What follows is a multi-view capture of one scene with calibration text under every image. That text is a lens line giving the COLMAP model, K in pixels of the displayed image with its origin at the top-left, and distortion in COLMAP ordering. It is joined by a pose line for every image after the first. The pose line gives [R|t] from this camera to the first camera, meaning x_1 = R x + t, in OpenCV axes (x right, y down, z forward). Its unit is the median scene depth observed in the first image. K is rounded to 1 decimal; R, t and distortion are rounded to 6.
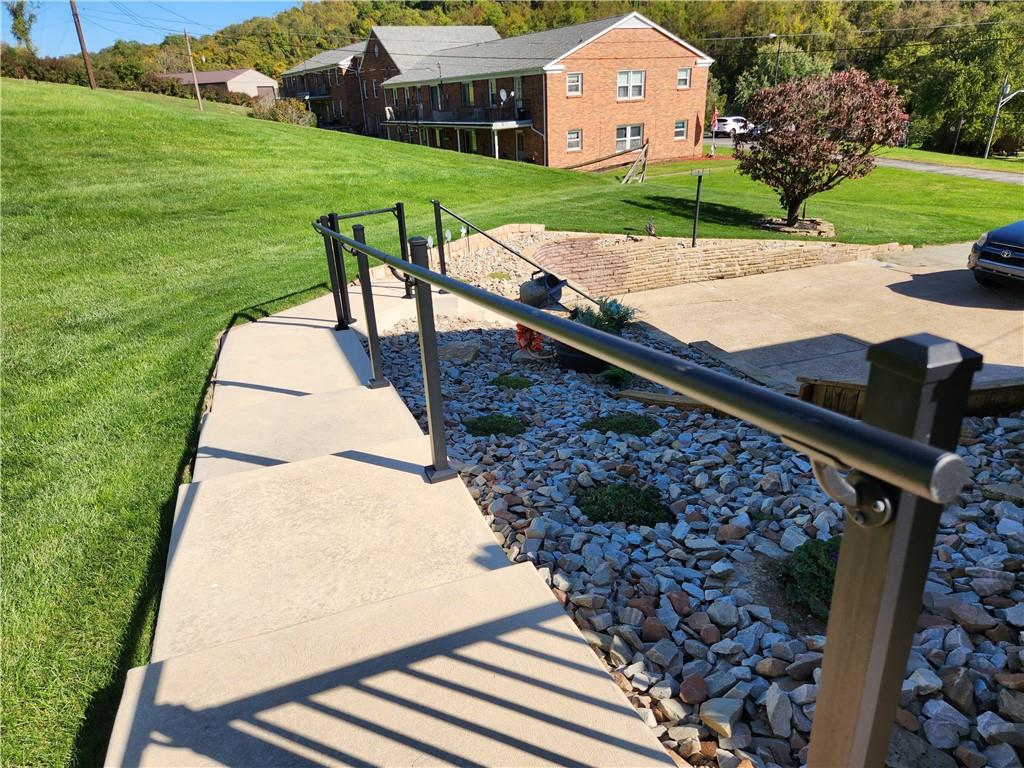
lens RADIAL K [[682.7, 0, 512.0], [0, 682.7, 384.0], [0, 0, 1]] dist [0.031065, -0.003677]
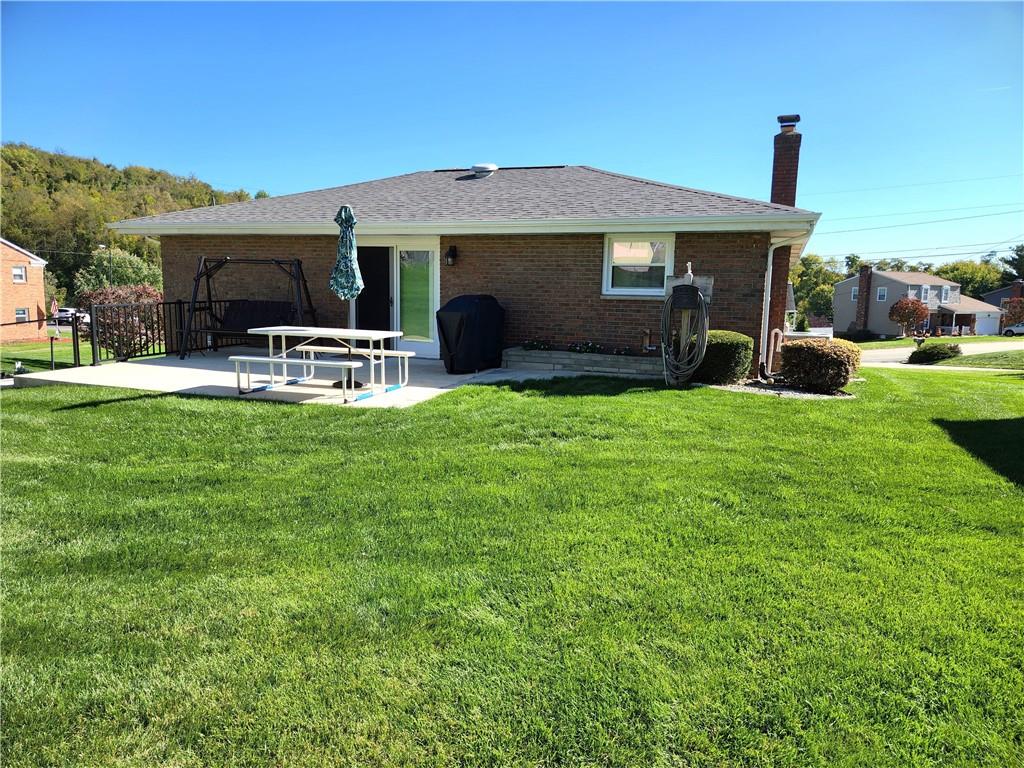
lens RADIAL K [[682.7, 0, 512.0], [0, 682.7, 384.0], [0, 0, 1]] dist [0.031065, -0.003677]
pose [[0.659084, -0.040112, 0.750999, -0.033701], [0.238539, 0.958166, -0.158167, 0.044459], [-0.713238, 0.283388, 0.641080, -0.110813]]
